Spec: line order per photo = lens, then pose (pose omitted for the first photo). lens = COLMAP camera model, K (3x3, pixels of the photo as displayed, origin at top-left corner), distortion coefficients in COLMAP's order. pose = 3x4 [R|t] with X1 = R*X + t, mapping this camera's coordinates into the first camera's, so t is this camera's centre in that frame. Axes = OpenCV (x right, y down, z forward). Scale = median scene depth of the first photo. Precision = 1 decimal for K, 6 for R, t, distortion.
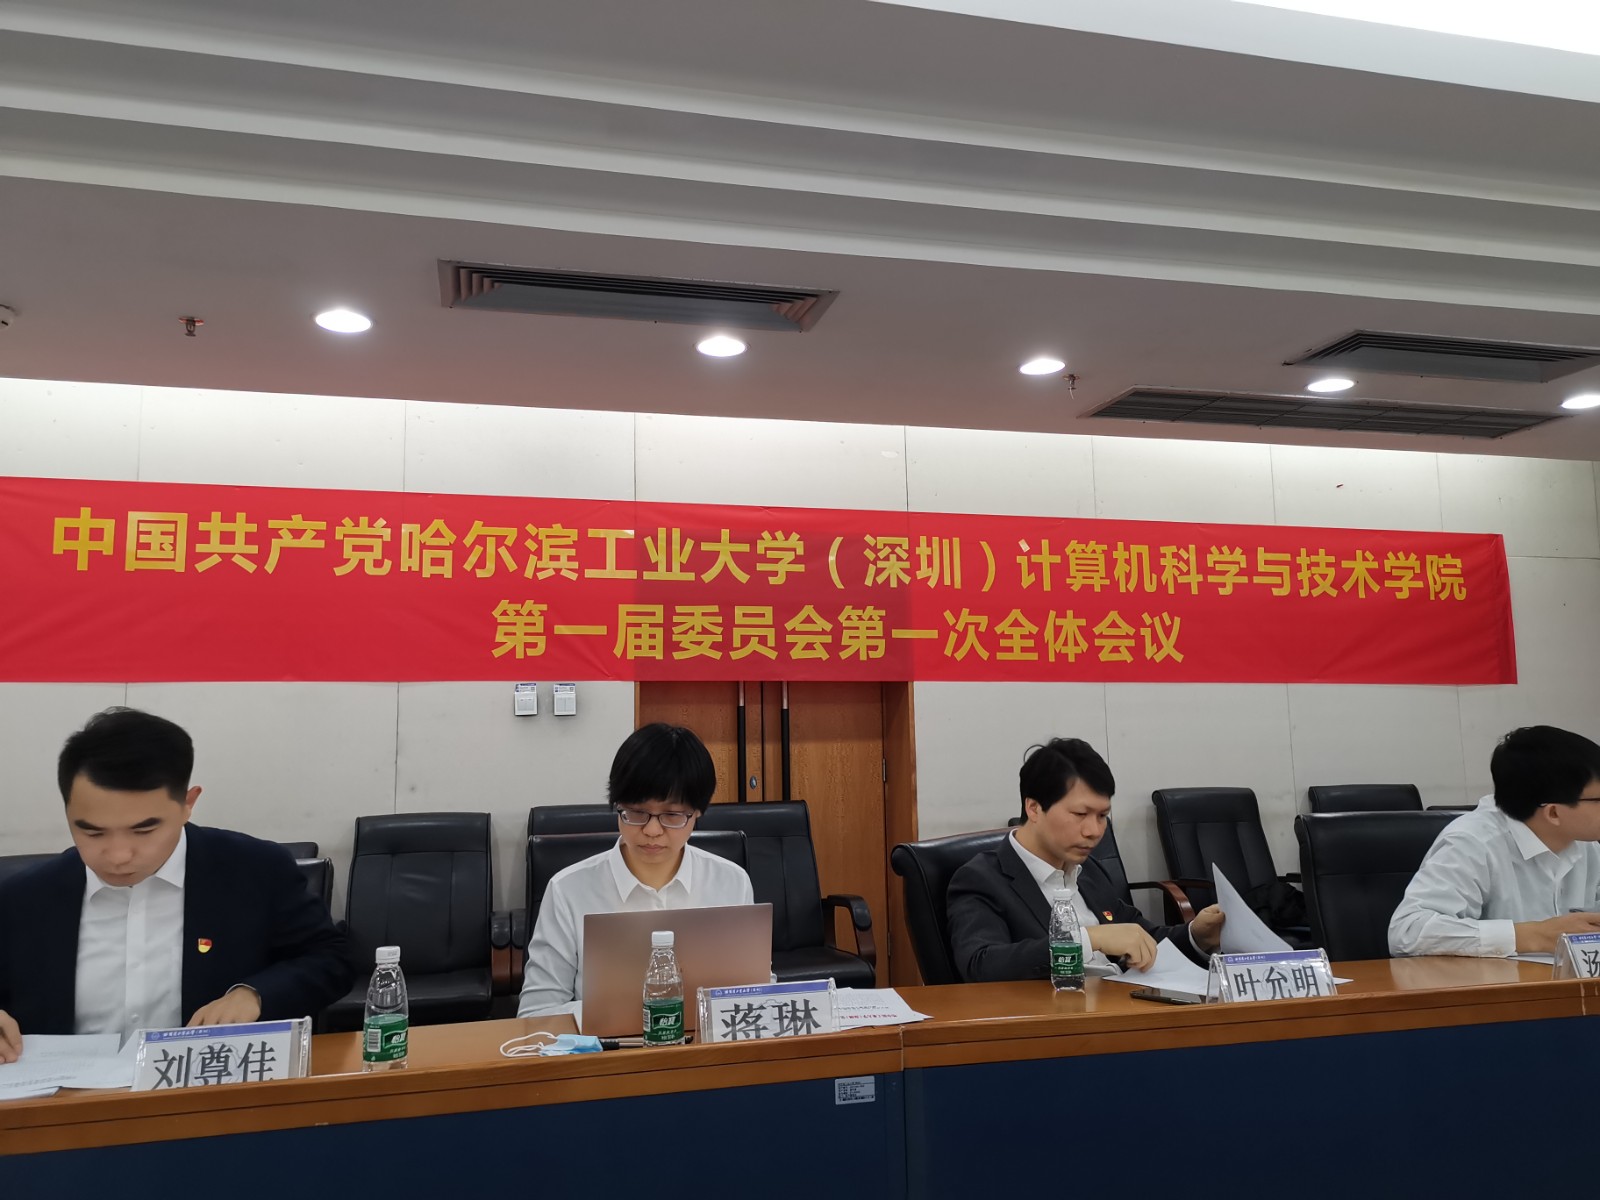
lens RADIAL K [[1211.3, 0, 810.6], [0, 1211.3, 593.5], [0, 0, 1]] dist [0.057394, -0.047744]
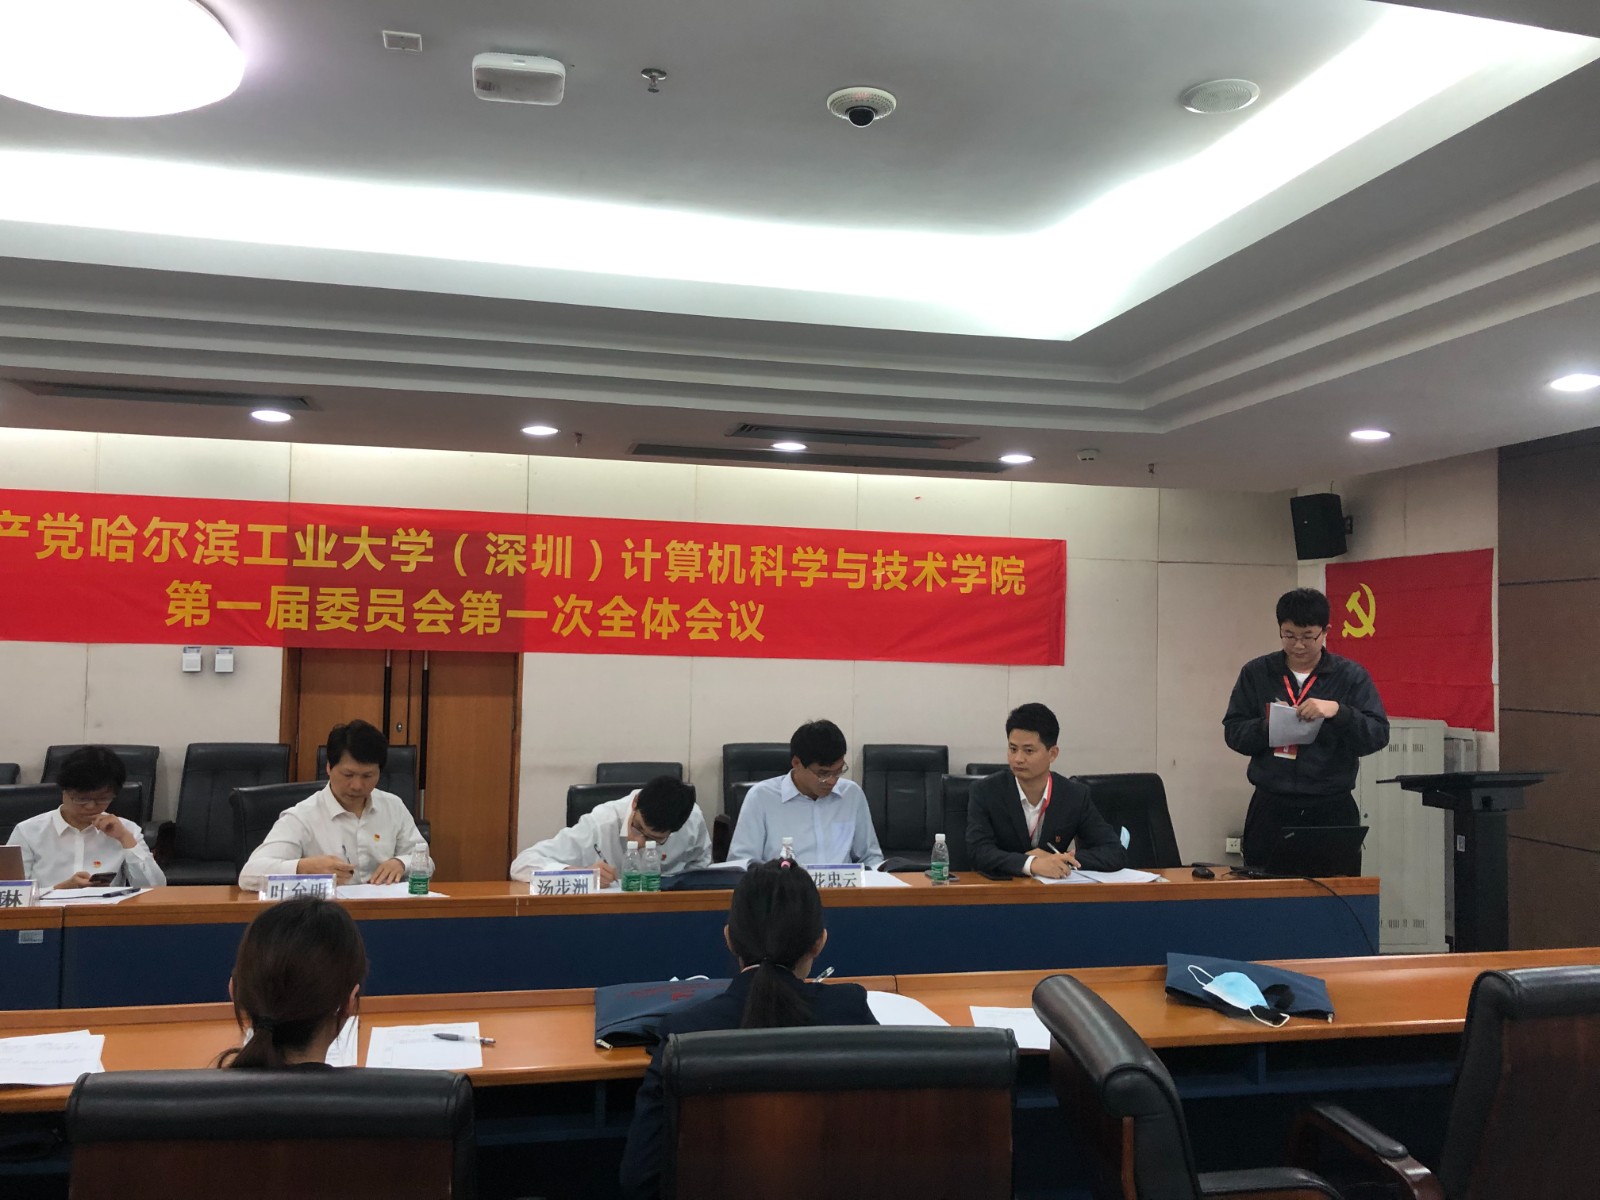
lens RADIAL K [[1281.8, 0, 807.7], [0, 1281.8, 600.5], [0, 0, 1]] dist [0.026602, -0.020270]
pose [[0.999068, 0.038979, -0.018545, 0.388598], [-0.037149, 0.995208, 0.090452, -0.107748], [0.021982, -0.089679, 0.995728, -0.293570]]
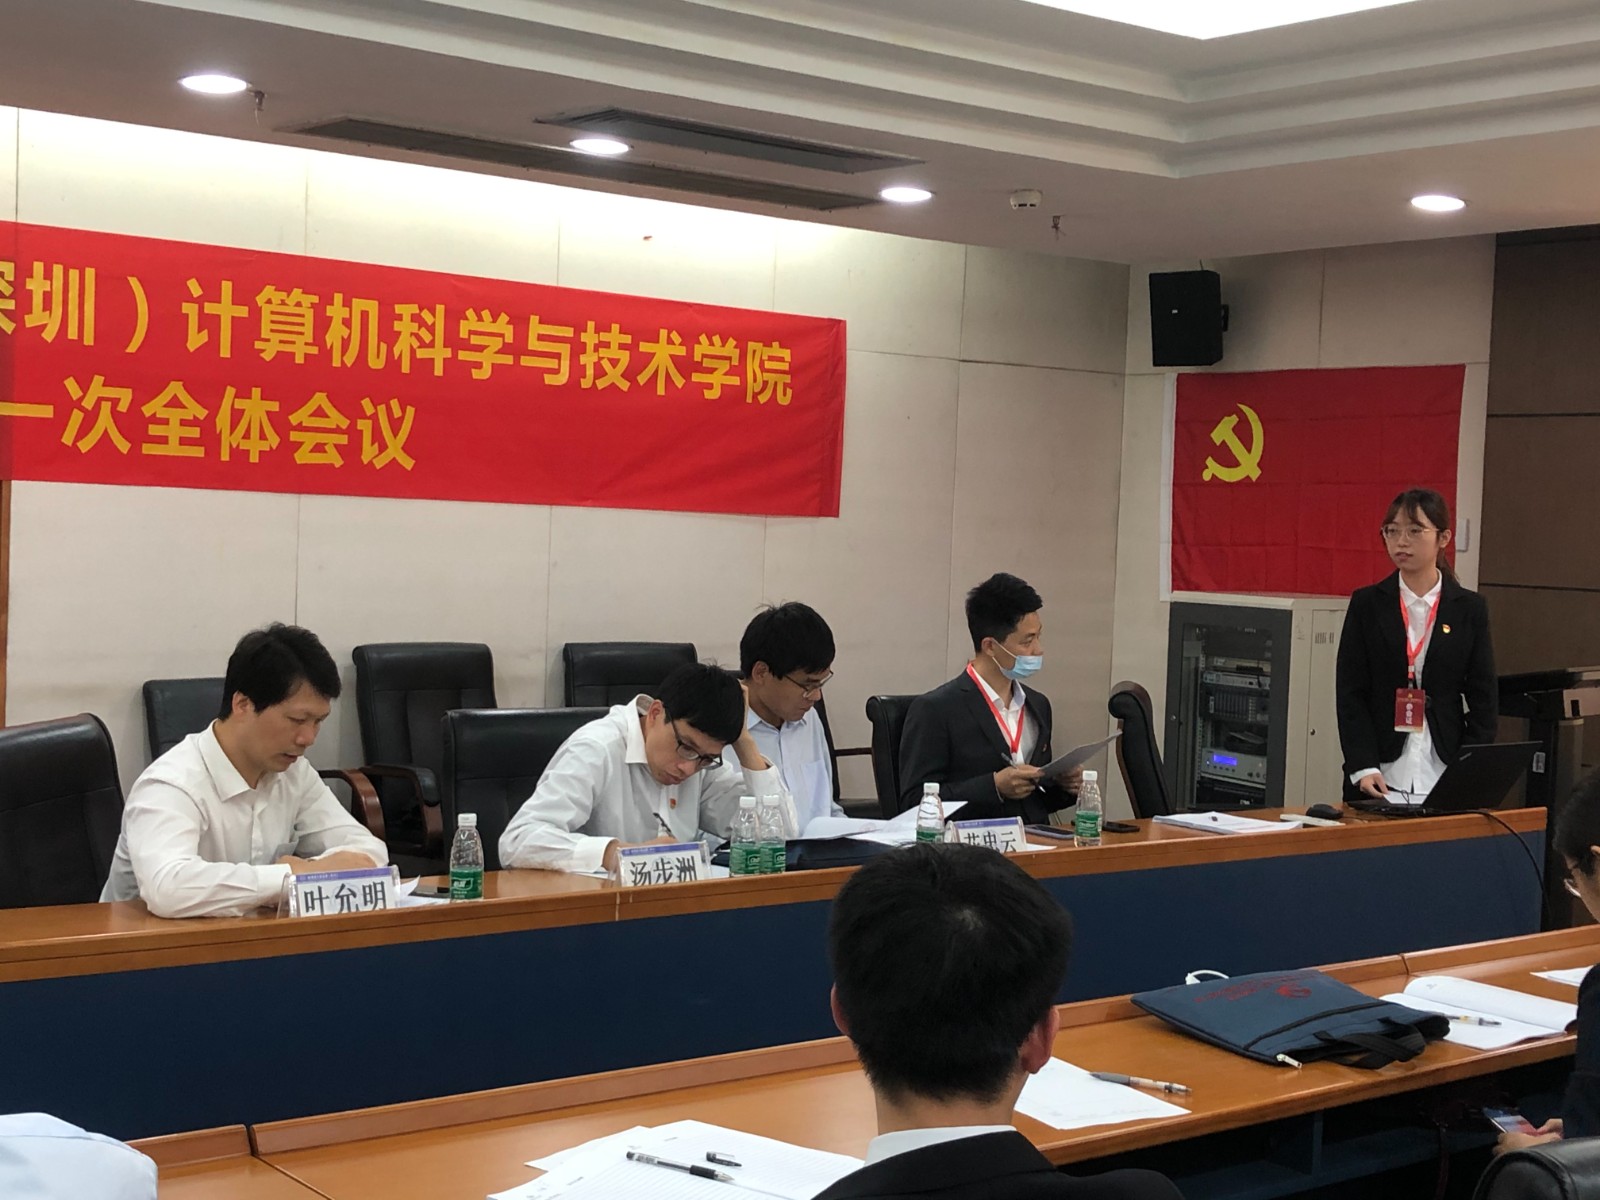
lens RADIAL K [[2195.3, 0, 795.4], [0, 2195.3, 609.6], [0, 0, 1]] dist [0.034500, 0.000000]
pose [[0.914065, 0.036435, 0.403927, -0.008728], [-0.107322, 0.982183, 0.154267, -0.090616], [-0.391110, -0.184360, 0.901690, -0.283116]]
